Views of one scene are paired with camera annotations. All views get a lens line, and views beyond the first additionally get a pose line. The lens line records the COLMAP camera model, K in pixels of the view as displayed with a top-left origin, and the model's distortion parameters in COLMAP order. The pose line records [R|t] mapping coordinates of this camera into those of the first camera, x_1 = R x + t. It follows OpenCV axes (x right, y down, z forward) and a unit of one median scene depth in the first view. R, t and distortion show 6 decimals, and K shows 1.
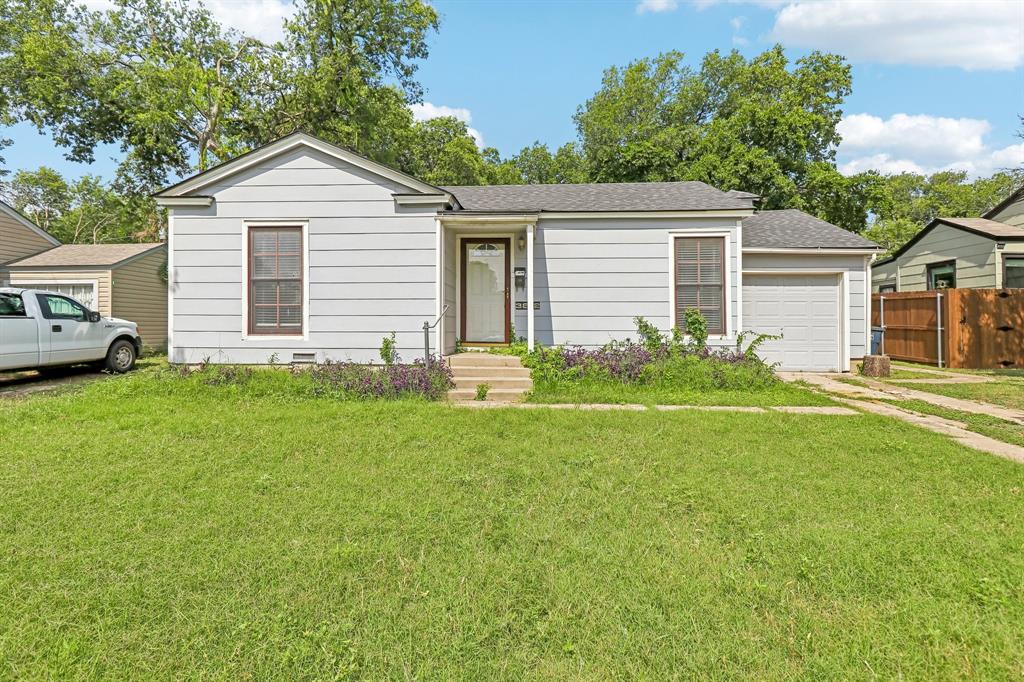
lens RADIAL K [[537.3, 0, 511.8], [0, 537.3, 325.5], [0, 0, 1]] dist [-0.024394, -0.000624]
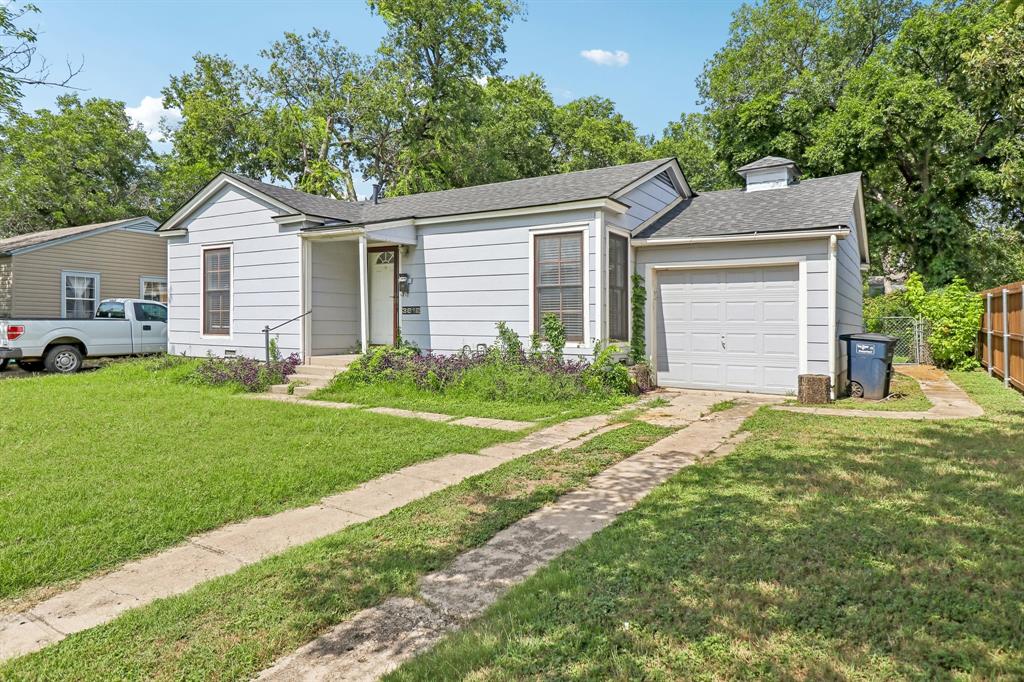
lens RADIAL K [[614.7, 0, 511.3], [0, 614.7, 321.5], [0, 0, 1]] dist [-0.000115, 0.000085]
pose [[0.877092, 0.004419, -0.480303, 0.777489], [-0.008041, 0.999953, -0.005484, -0.010444], [0.480256, 0.008672, 0.877086, 0.057566]]
